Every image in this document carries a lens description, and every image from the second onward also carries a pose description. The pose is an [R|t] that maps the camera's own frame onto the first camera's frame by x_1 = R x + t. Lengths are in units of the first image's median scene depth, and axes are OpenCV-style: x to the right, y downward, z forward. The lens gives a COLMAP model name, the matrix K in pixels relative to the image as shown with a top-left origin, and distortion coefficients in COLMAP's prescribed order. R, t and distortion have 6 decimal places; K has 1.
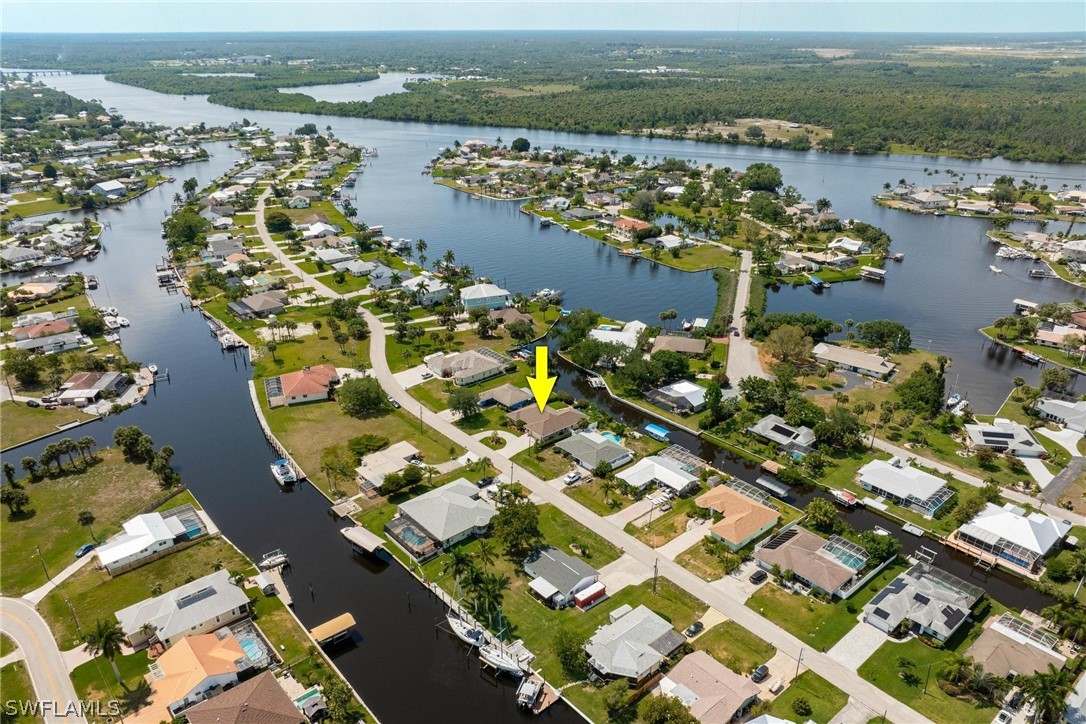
lens RADIAL K [[767.6, 0, 539.4], [0, 767.6, 364.0], [0, 0, 1]] dist [-0.029438, 0.008401]
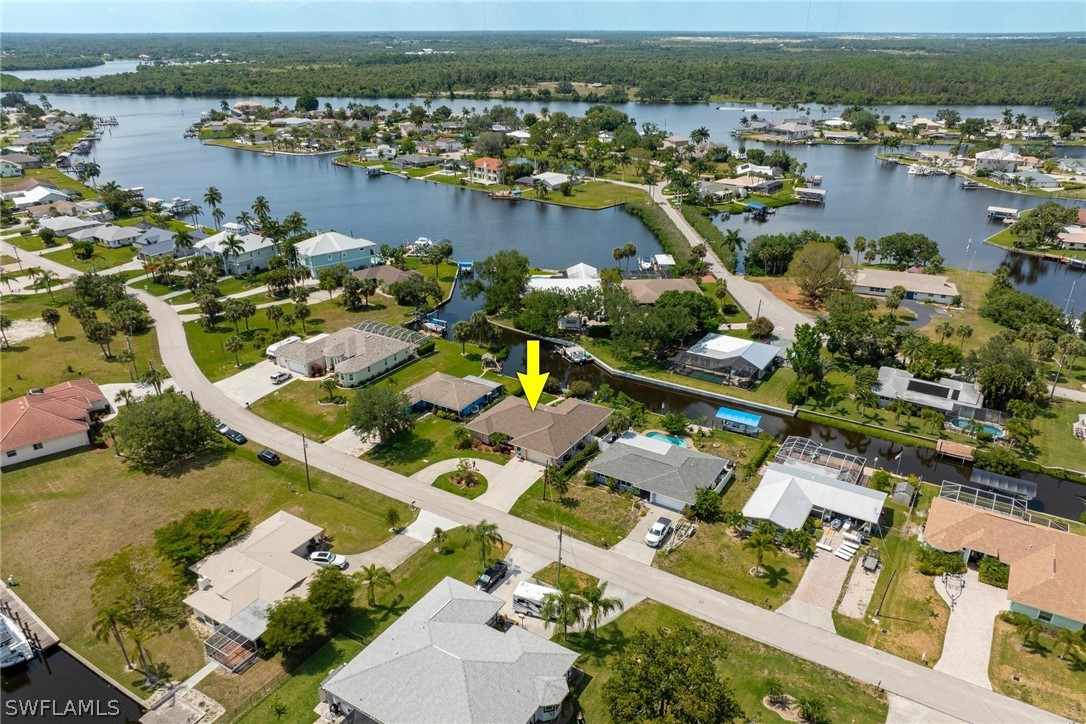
lens RADIAL K [[767.6, 0, 539.4], [0, 767.6, 364.0], [0, 0, 1]] dist [-0.029438, 0.008401]
pose [[0.955109, -0.117368, 0.272013, -0.105911], [0.116792, 0.992987, 0.018367, 0.015392], [-0.272261, 0.014226, 0.962118, 0.375571]]
